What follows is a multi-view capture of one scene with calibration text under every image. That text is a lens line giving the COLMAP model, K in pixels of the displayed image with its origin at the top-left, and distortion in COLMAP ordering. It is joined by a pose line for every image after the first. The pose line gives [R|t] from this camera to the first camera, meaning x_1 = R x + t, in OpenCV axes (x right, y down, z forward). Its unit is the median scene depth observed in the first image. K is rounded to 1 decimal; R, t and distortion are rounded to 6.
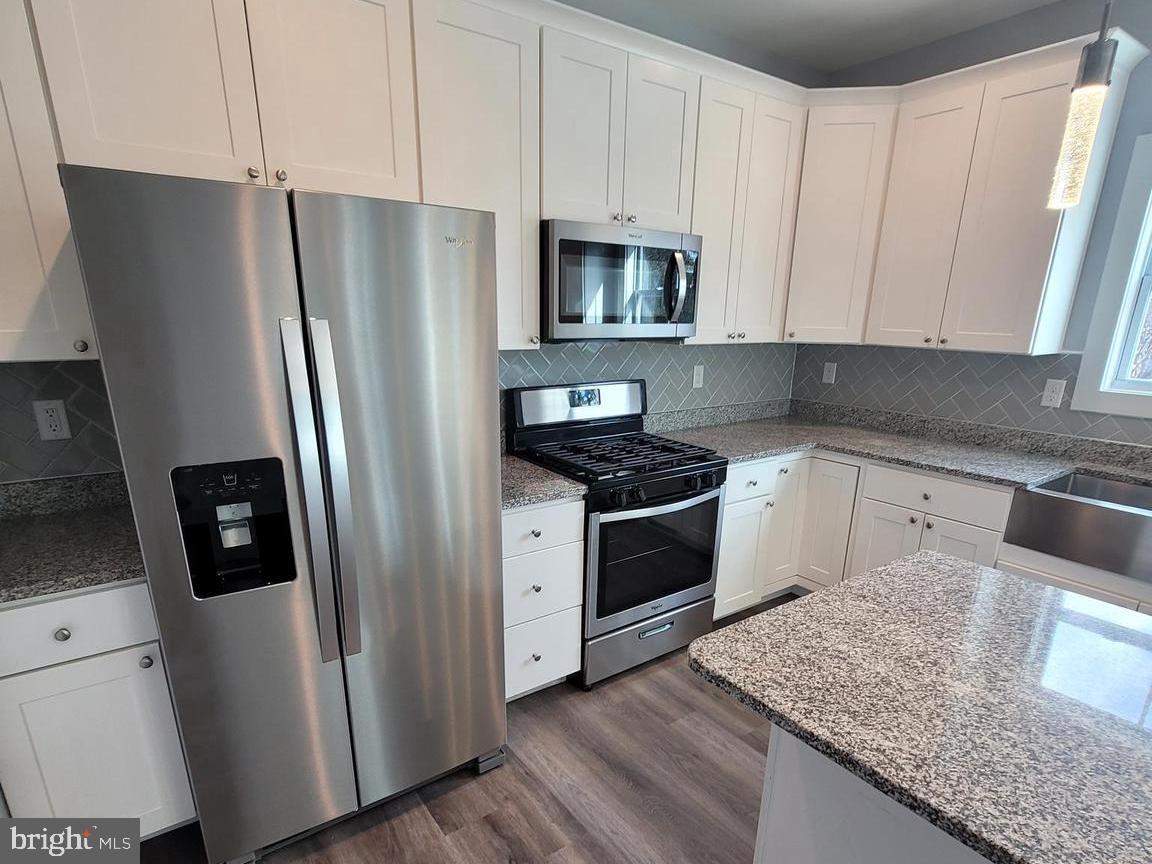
lens RADIAL K [[622.9, 0, 581.7], [0, 622.9, 509.3], [0, 0, 1]] dist [0.000994, 0.001587]
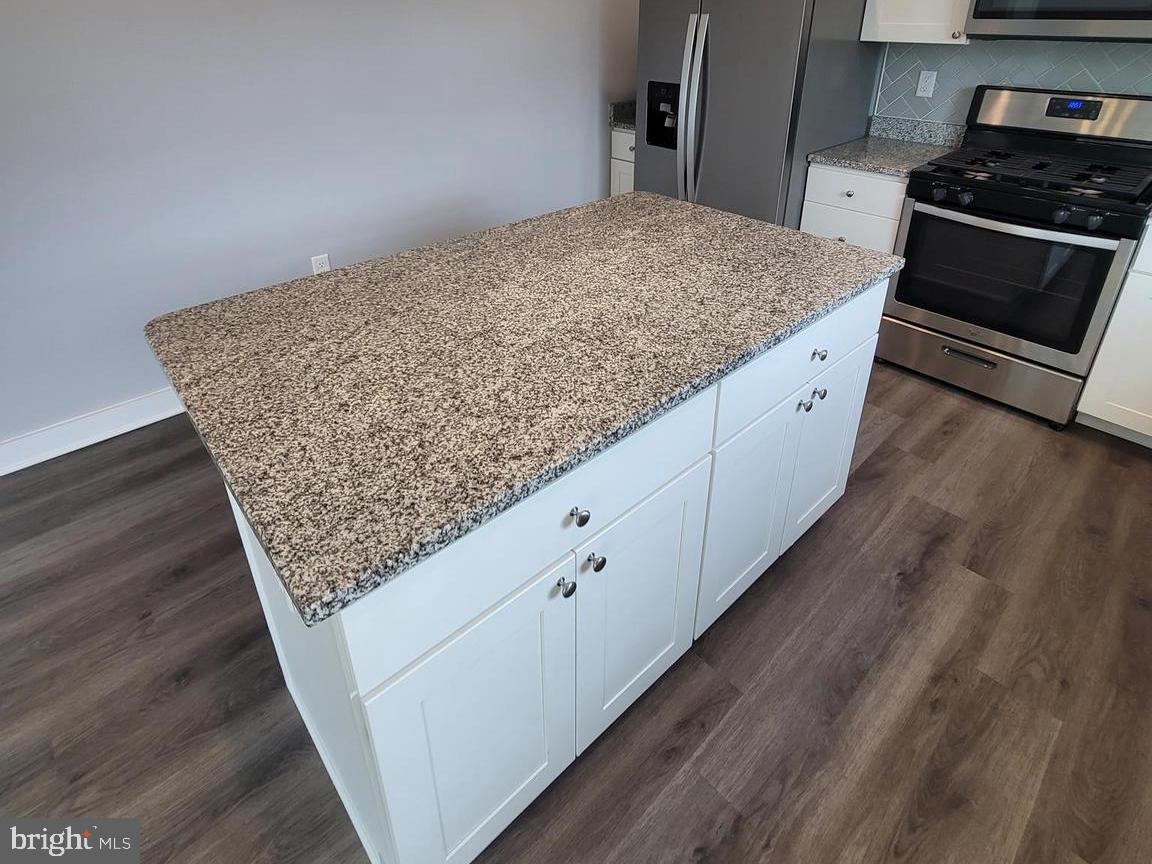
lens RADIAL K [[622.9, 0, 577.0], [0, 622.9, 293.6], [0, 0, 1]] dist [0.000994, 0.001587]
pose [[0.115140, 0.395680, -0.911142, 0.883077], [-0.297789, 0.888805, 0.348348, -0.046055], [0.947663, 0.231219, 0.220166, 0.207994]]
